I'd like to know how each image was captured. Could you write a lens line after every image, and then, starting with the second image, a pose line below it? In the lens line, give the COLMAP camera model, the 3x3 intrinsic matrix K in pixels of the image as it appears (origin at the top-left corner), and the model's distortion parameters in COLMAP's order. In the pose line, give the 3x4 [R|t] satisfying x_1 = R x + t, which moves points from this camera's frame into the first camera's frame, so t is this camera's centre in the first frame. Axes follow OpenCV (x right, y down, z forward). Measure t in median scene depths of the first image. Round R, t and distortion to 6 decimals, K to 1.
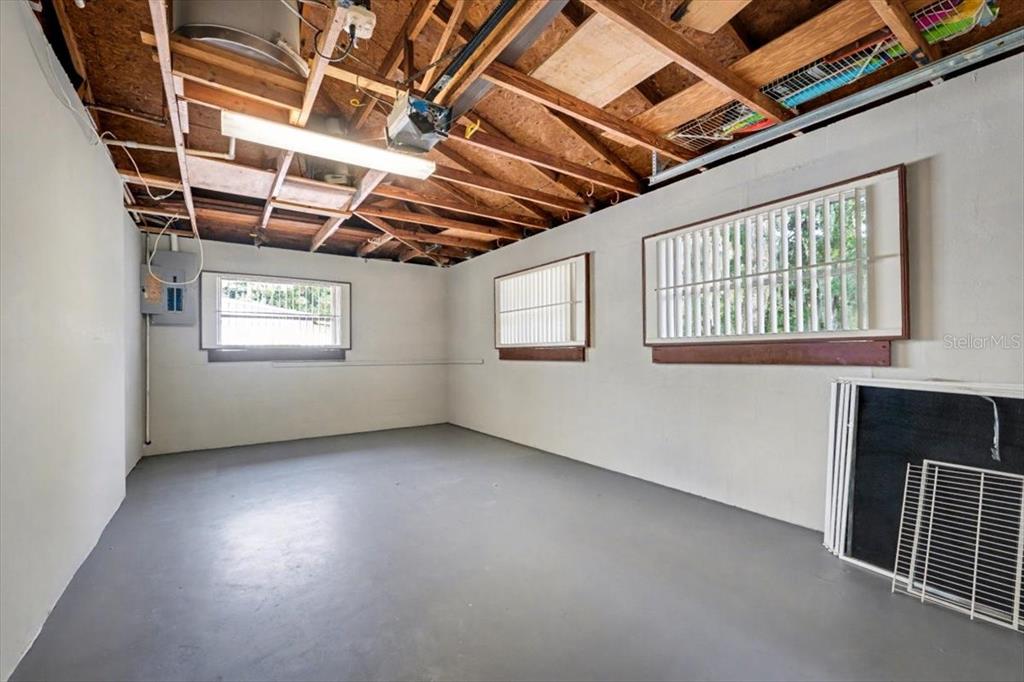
lens RADIAL K [[424.8, 0, 509.6], [0, 424.8, 349.6], [0, 0, 1]] dist [0.000367, -0.000252]
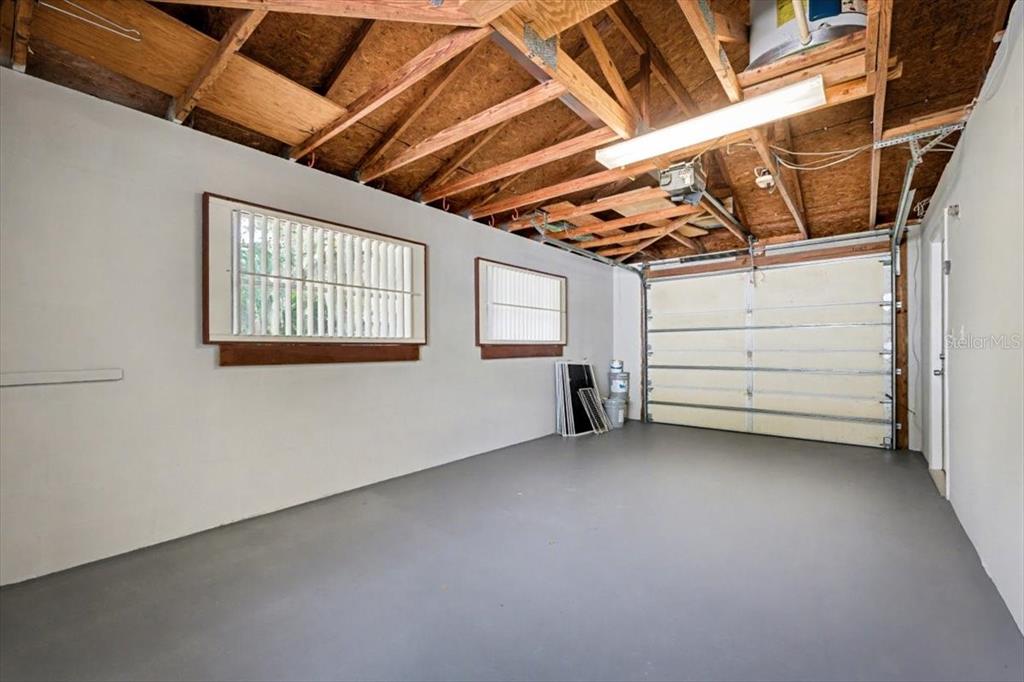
lens RADIAL K [[424.8, 0, 509.6], [0, 424.8, 349.6], [0, 0, 1]] dist [0.000367, -0.000252]
pose [[-0.264207, 0.011826, 0.964393, -0.823544], [0.003602, 0.999930, -0.011274, 0.016160], [-0.964459, 0.000495, -0.264231, 1.143064]]
